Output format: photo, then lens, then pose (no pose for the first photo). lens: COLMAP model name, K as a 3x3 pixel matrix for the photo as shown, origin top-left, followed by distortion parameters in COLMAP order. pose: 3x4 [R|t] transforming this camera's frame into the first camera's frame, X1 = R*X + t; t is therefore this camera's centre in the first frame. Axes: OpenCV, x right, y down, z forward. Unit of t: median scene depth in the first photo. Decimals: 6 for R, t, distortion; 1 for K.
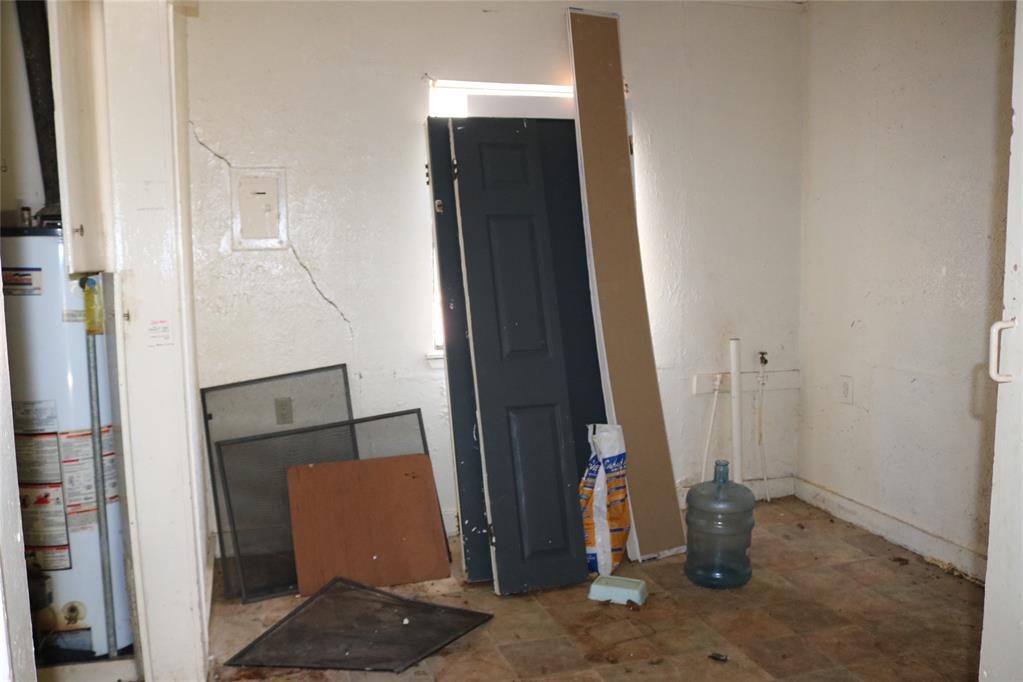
lens RADIAL K [[883.7, 0, 511.5], [0, 883.7, 341.0], [0, 0, 1]] dist [-0.139807, 0.125894]
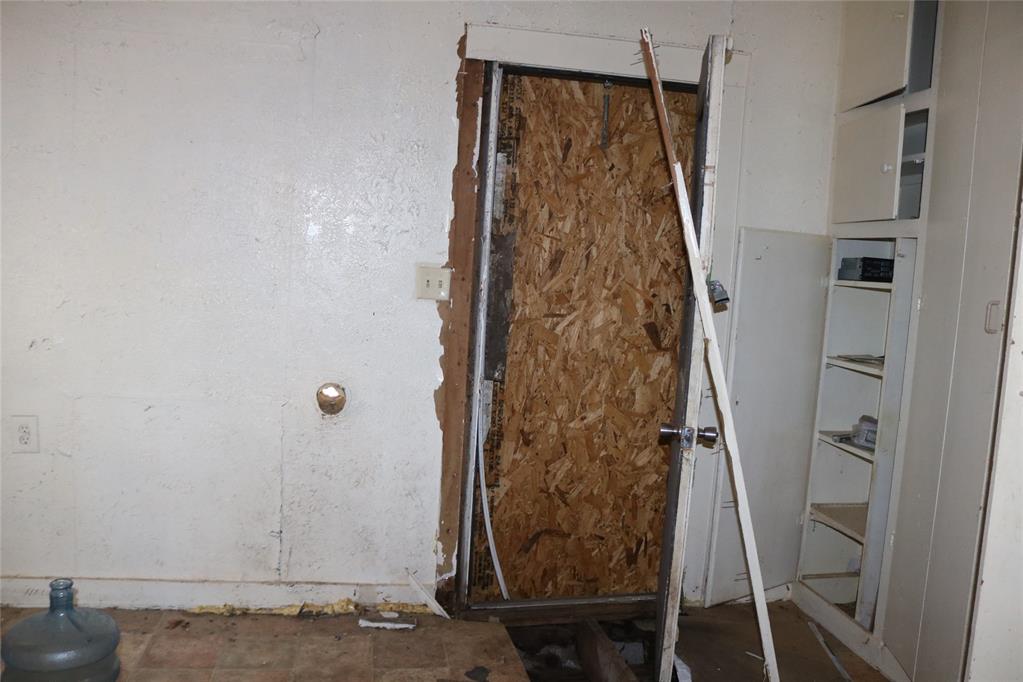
lens RADIAL K [[883.7, 0, 511.5], [0, 883.7, 341.0], [0, 0, 1]] dist [-0.139807, 0.125894]
pose [[0.158416, -0.088181, 0.983427, -0.285377], [0.060128, 0.995017, 0.079534, -0.062196], [-0.985540, 0.046532, 0.162929, 0.533860]]
